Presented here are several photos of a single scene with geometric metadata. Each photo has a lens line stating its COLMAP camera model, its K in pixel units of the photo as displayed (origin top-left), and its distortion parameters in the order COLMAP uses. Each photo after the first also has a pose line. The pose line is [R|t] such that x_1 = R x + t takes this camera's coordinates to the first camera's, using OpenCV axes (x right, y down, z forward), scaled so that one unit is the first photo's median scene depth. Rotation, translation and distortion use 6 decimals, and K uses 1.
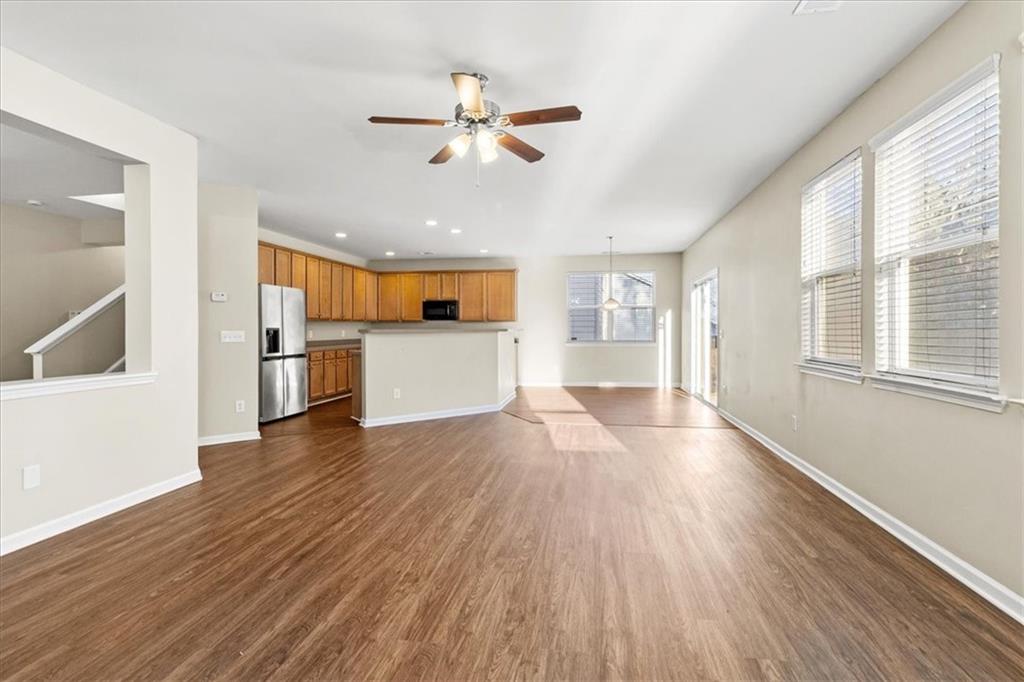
lens RADIAL K [[467.6, 0, 516.9], [0, 467.6, 335.5], [0, 0, 1]] dist [0.003843, -0.002145]
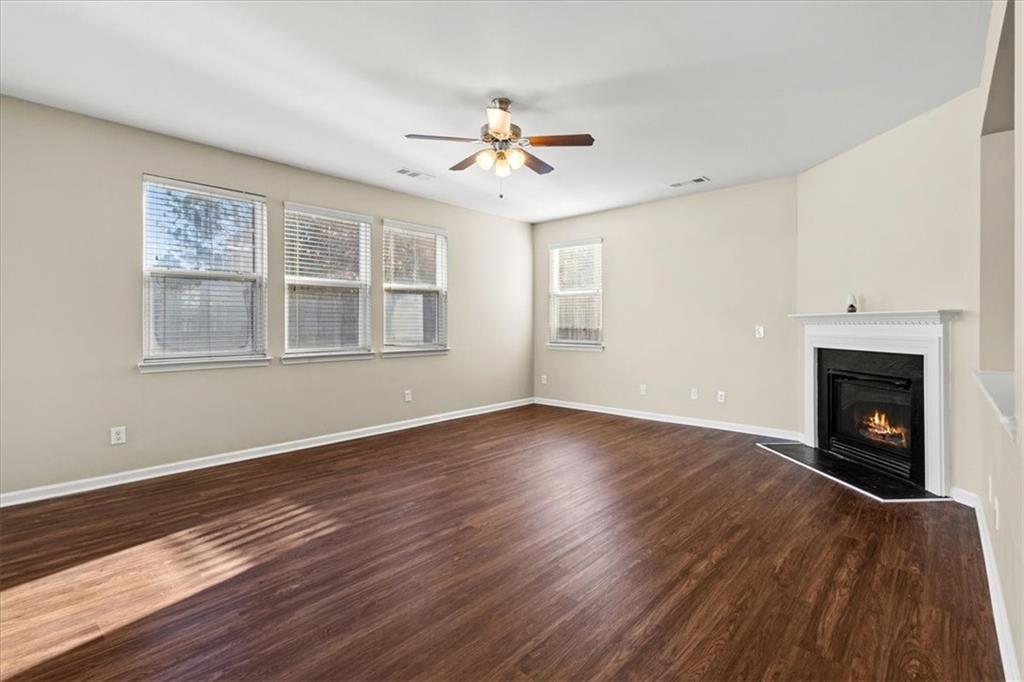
lens RADIAL K [[467.6, 0, 540.4], [0, 467.6, 344.7], [0, 0, 1]] dist [0.003843, -0.002145]
pose [[-0.860281, -0.013411, 0.509643, -0.757150], [0.015537, 0.998500, 0.052503, -0.023967], [-0.509583, 0.053086, -0.858782, 1.980662]]
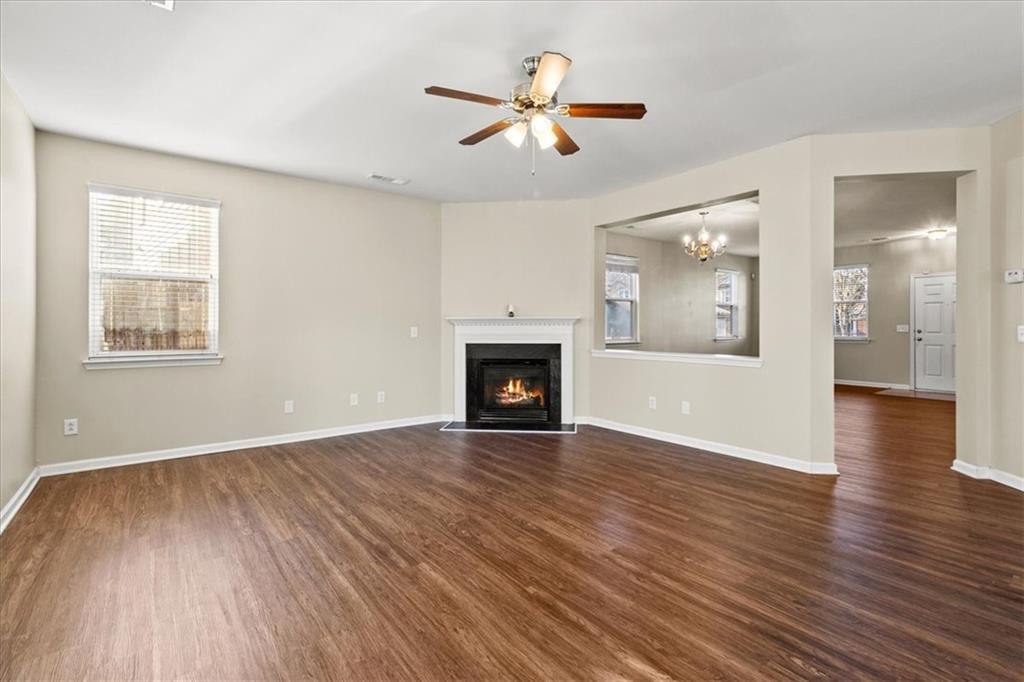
lens RADIAL K [[467.6, 0, 515.7], [0, 467.6, 325.8], [0, 0, 1]] dist [0.003843, -0.002145]
pose [[-0.675312, 0.003968, -0.737522, 0.664401], [-0.007320, 0.999900, 0.012082, -0.019356], [0.737496, 0.013558, -0.675215, 1.672010]]
